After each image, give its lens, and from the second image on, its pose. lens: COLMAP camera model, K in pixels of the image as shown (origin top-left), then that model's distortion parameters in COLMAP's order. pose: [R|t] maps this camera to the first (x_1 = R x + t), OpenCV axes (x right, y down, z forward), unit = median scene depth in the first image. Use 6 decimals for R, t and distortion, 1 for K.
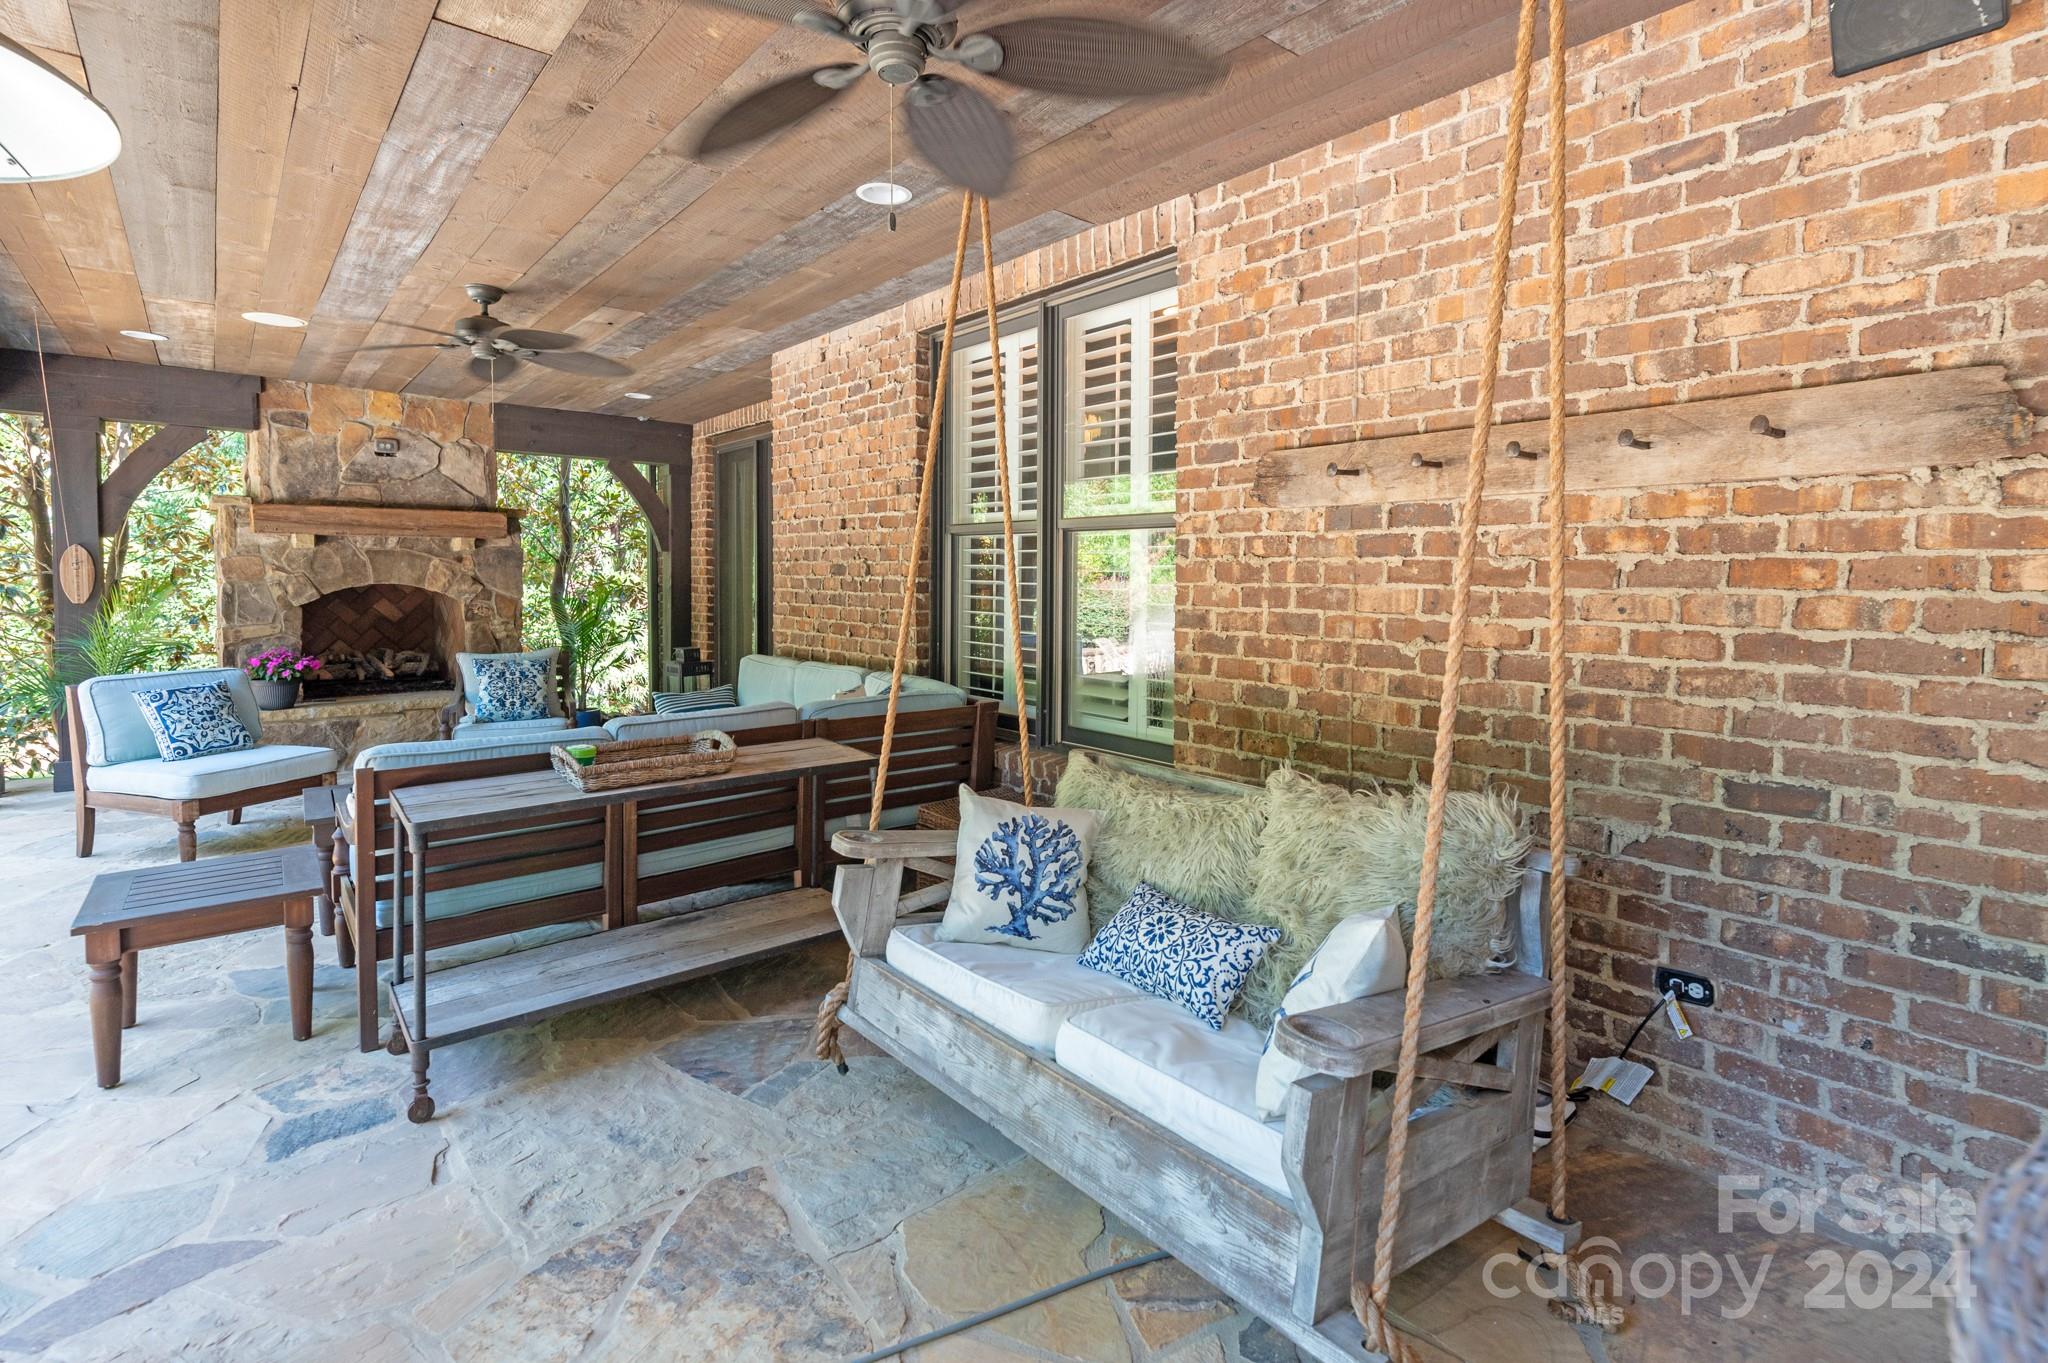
lens RADIAL K [[889.0, 0, 1027.3], [0, 889.0, 658.6], [0, 0, 1]] dist [-0.001953, -0.000145]
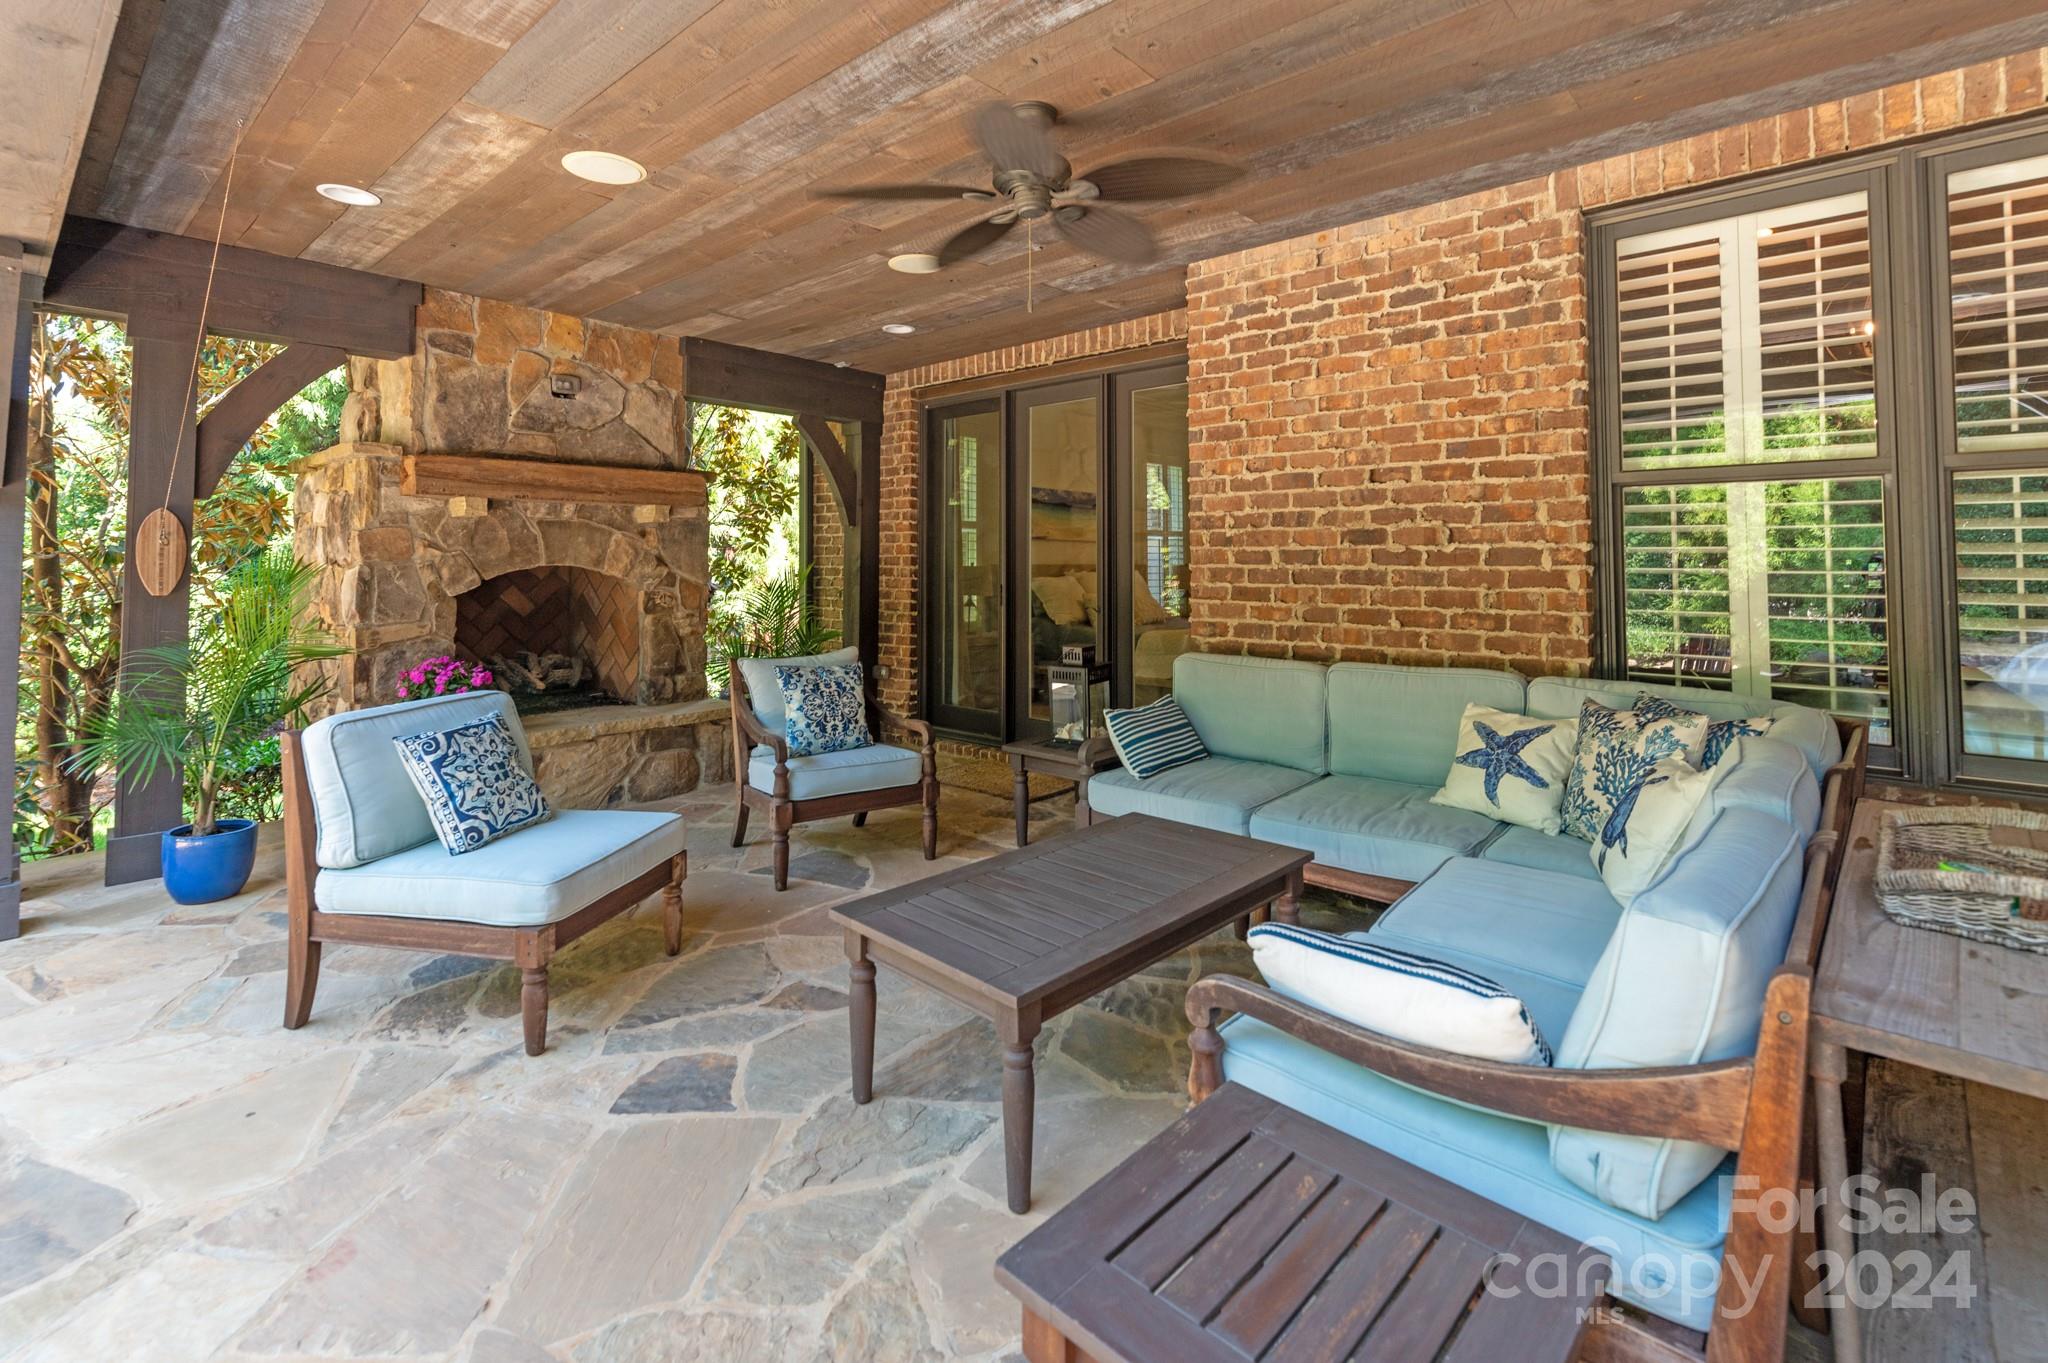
lens RADIAL K [[871.7, 0, 1025.9], [0, 871.7, 578.1], [0, 0, 1]] dist [0.001125, -0.000120]
pose [[0.993087, -0.009552, 0.116993, -0.443686], [0.018237, 0.997136, -0.073392, -0.013429], [-0.115956, 0.075018, 0.990417, 0.241720]]
